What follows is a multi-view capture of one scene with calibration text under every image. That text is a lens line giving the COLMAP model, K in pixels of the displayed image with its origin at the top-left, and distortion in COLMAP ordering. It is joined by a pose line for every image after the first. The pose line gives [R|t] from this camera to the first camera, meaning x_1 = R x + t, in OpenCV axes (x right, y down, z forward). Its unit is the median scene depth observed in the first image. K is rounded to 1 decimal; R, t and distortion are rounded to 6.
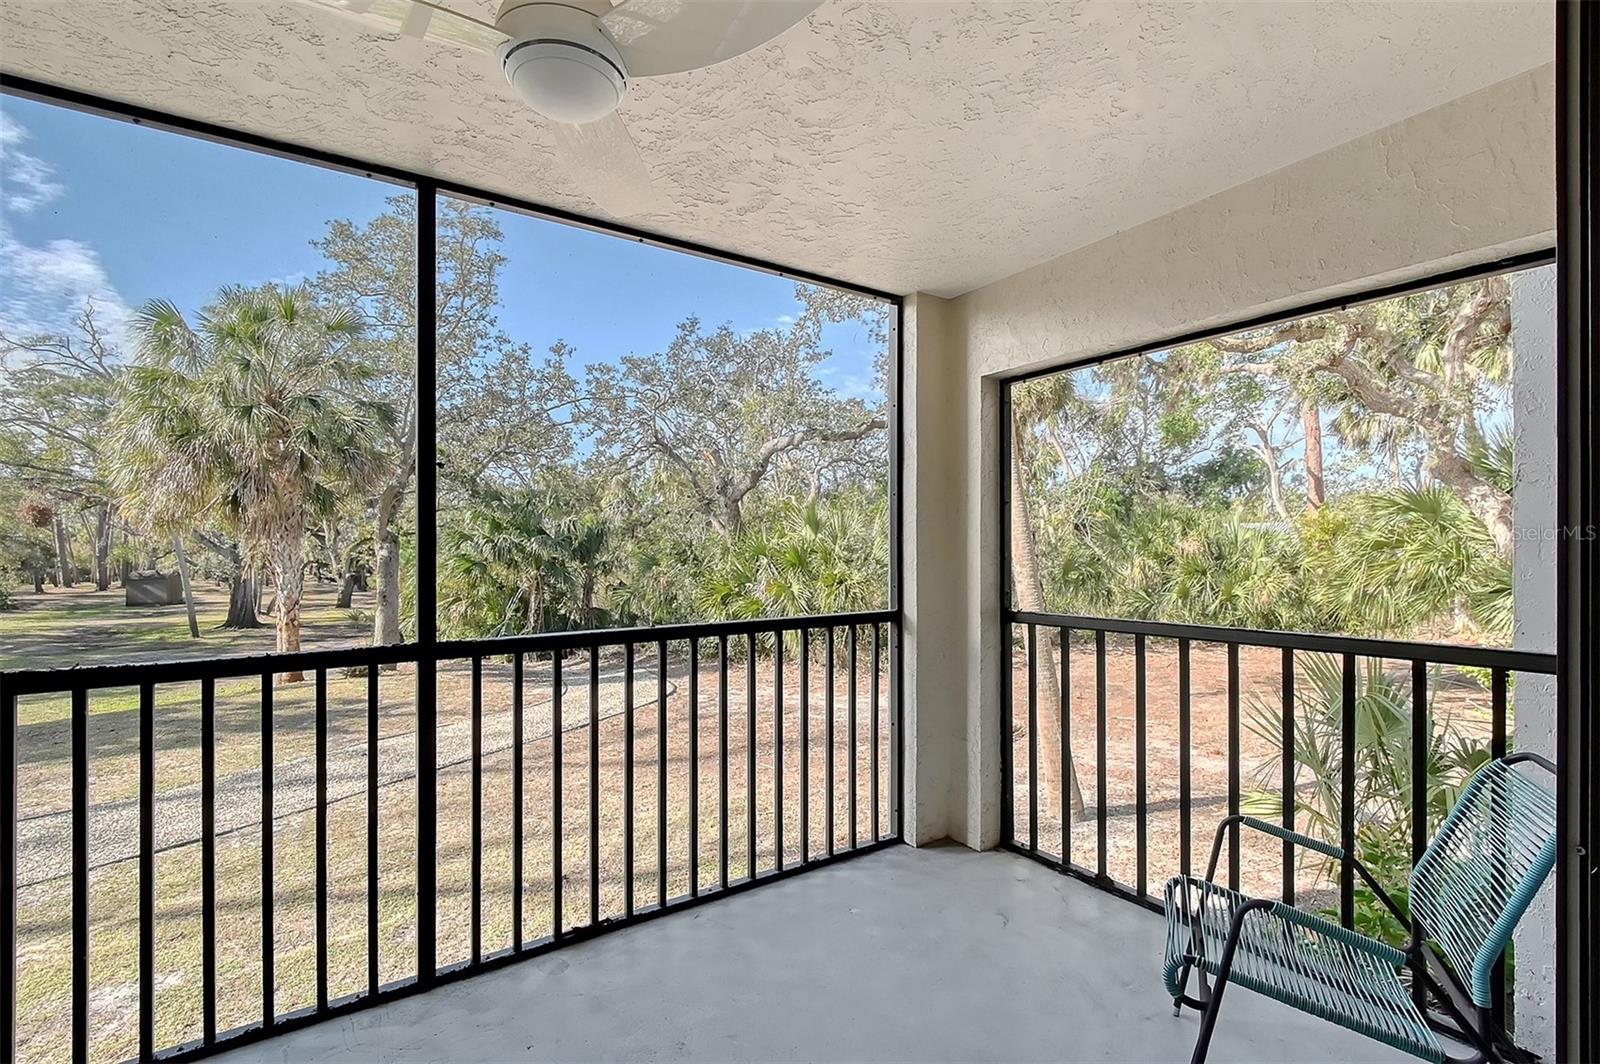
lens RADIAL K [[718.9, 0, 824.5], [0, 718.9, 554.7], [0, 0, 1]] dist [0.006576, -0.010458]
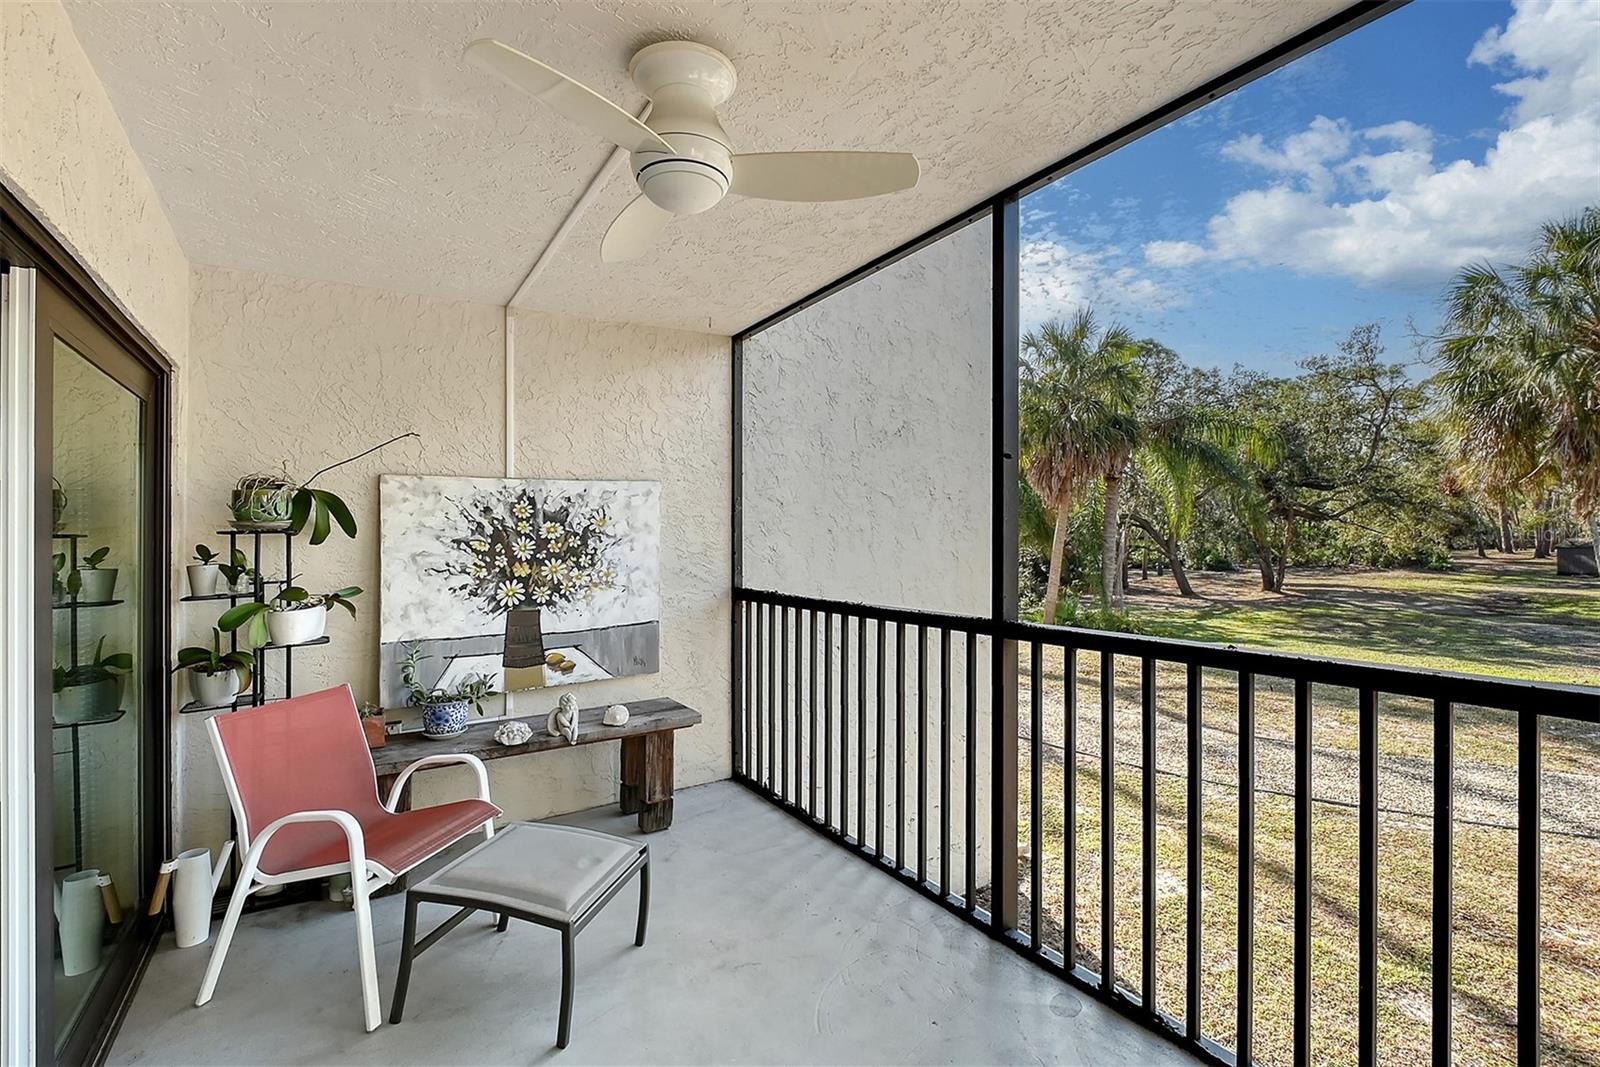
lens RADIAL K [[718.4, 0, 809.3], [0, 718.4, 534.1], [0, 0, 1]] dist [-0.000297, -0.000524]
pose [[-0.017664, 0.011151, -0.999782, 0.099890], [0.006463, 0.999918, 0.011038, -0.004722], [0.999823, -0.006267, -0.017735, 0.135970]]
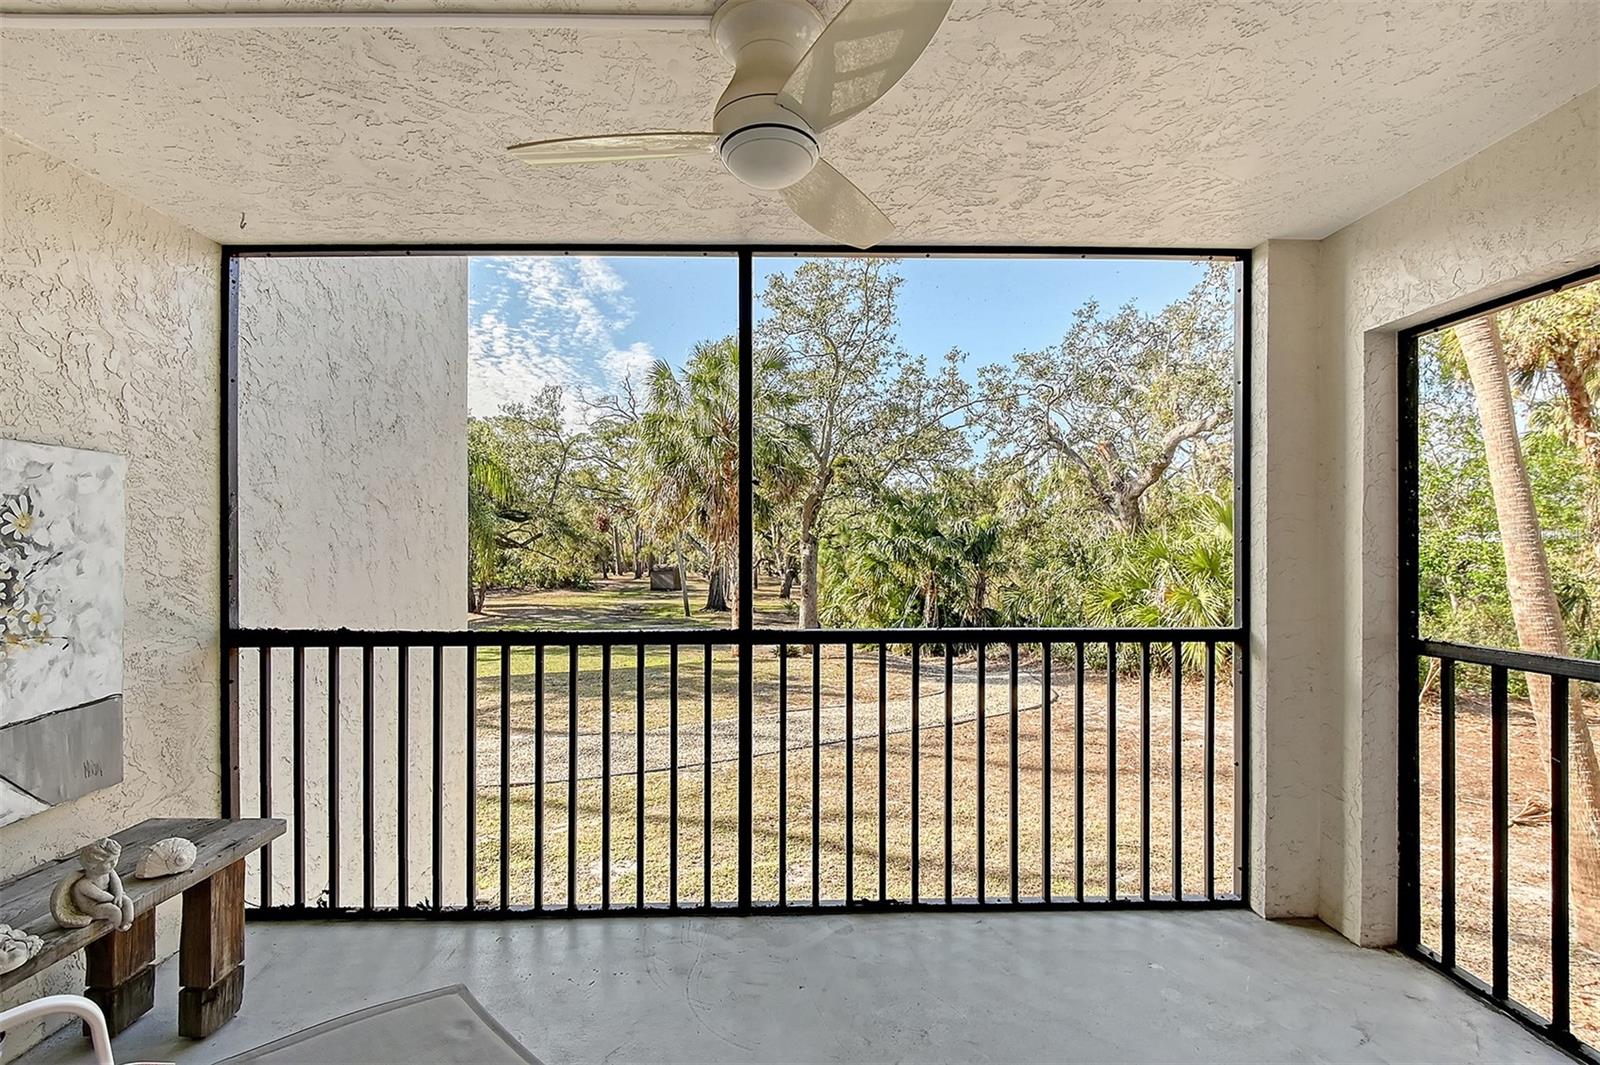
lens RADIAL K [[729.4, 0, 797.3], [0, 729.4, 558.9], [0, 0, 1]] dist [-0.001890, -0.000882]
pose [[0.837555, 0.011719, -0.546227, 0.032834], [-0.009118, 0.999931, 0.007472, -0.001204], [0.546277, -0.001278, 0.837604, 0.003322]]
